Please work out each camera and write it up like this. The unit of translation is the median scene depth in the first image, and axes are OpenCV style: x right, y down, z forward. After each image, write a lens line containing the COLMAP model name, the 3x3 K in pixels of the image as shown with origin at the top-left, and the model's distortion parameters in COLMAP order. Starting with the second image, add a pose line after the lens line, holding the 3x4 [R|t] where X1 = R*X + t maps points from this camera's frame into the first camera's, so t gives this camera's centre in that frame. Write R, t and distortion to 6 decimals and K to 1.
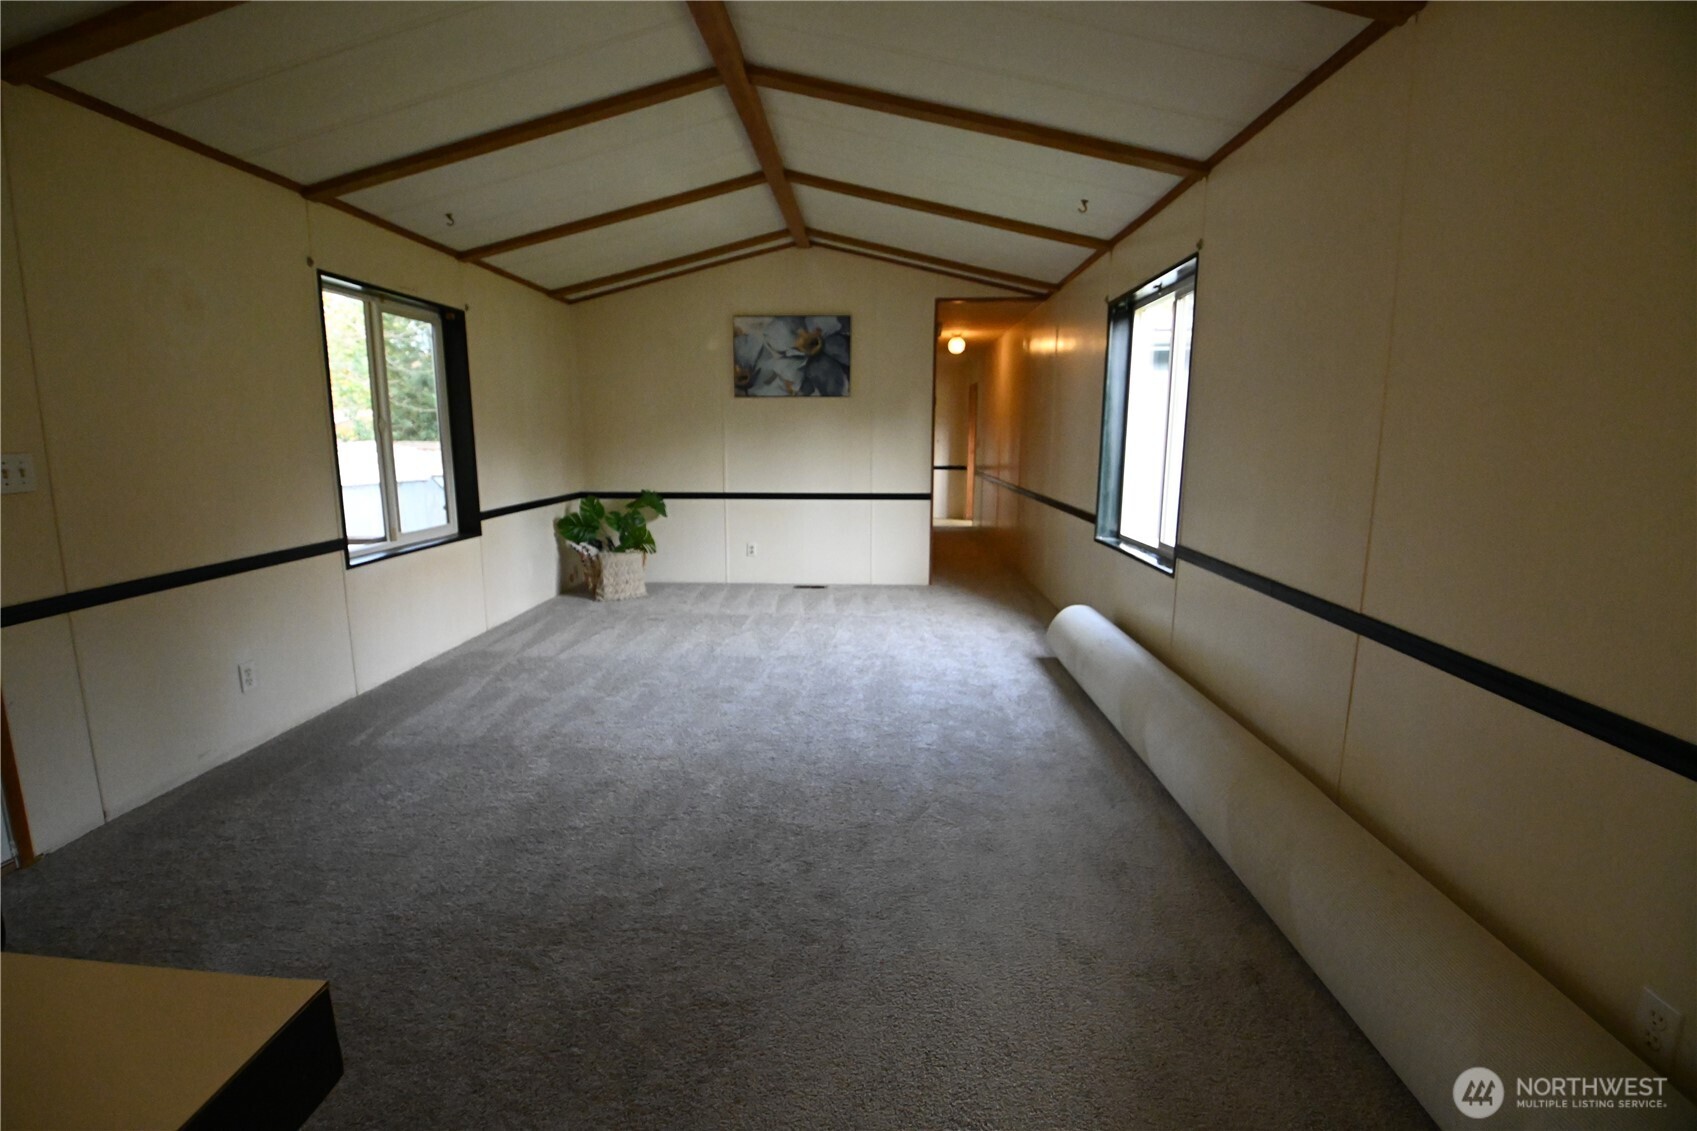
lens RADIAL K [[735.8, 0, 848.5], [0, 735.8, 565.5], [0, 0, 1]] dist [-0.049956, -0.000119]
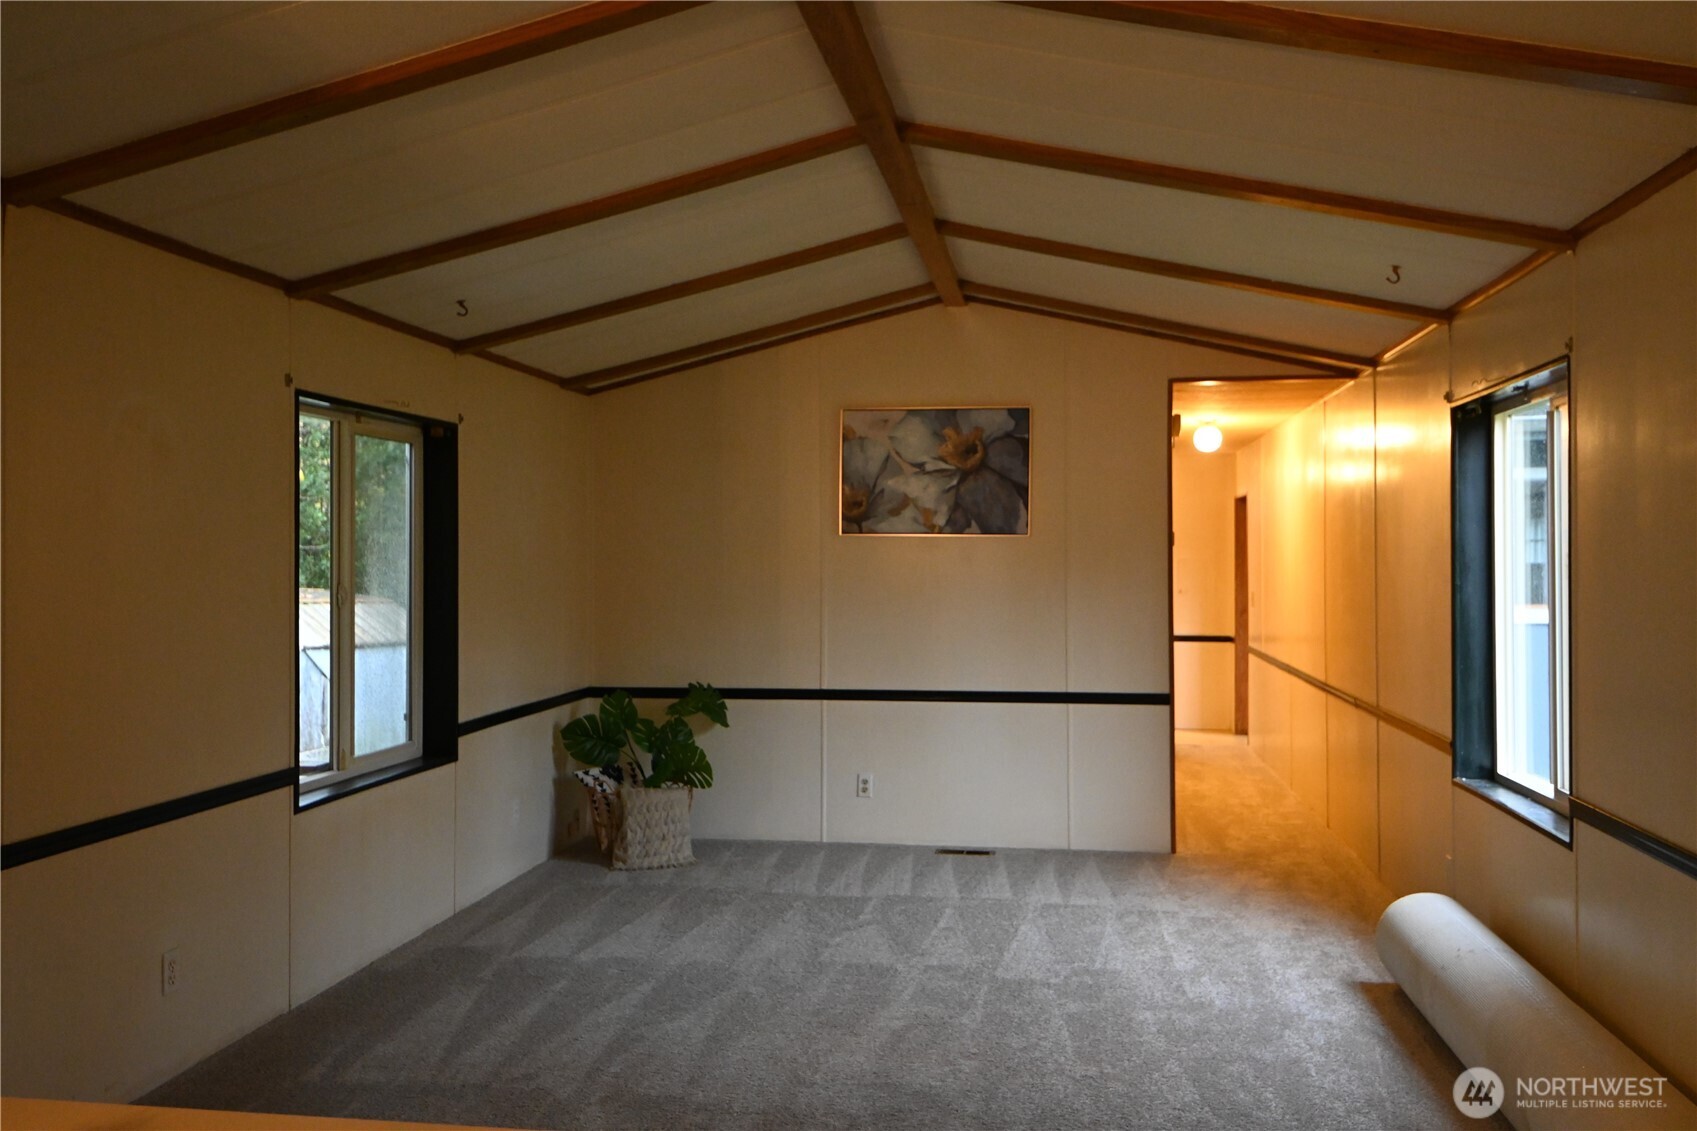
lens RADIAL K [[1359.3, 0, 844.6], [0, 1359.3, 545.8], [0, 0, 1]] dist [0.012512, -0.005543]
pose [[0.992560, -0.008018, -0.121492, -0.018798], [-0.015279, 0.981739, -0.189616, -0.004816], [0.120794, 0.190061, 0.974313, -0.168711]]
